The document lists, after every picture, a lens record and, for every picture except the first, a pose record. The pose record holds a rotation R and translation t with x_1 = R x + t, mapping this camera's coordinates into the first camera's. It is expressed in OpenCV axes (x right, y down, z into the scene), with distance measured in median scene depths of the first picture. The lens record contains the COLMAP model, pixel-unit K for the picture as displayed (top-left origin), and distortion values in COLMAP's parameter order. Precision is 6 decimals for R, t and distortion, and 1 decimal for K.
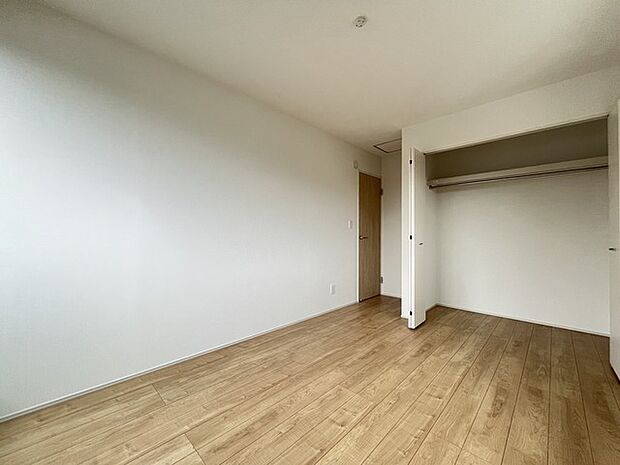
lens RADIAL K [[251.7, 0, 310.8], [0, 251.7, 231.7], [0, 0, 1]] dist [-0.001737, -0.000428]
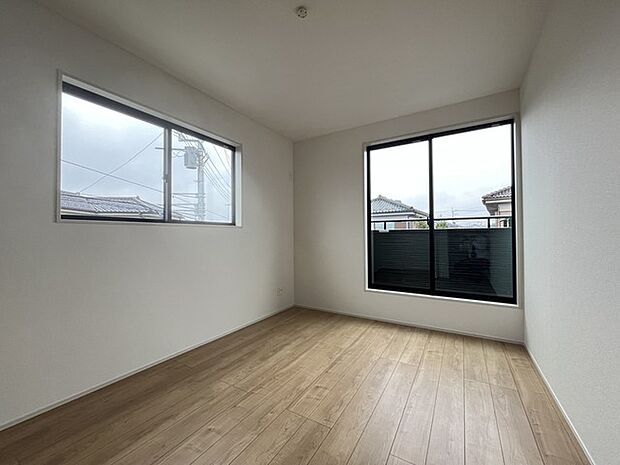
lens RADIAL K [[251.7, 0, 310.8], [0, 251.7, 231.7], [0, 0, 1]] dist [-0.001737, -0.000428]
pose [[-0.974402, -0.002527, -0.224797, 0.412493], [0.003456, 0.999650, -0.026218, 0.031778], [0.224785, -0.026324, -0.974053, 2.092647]]
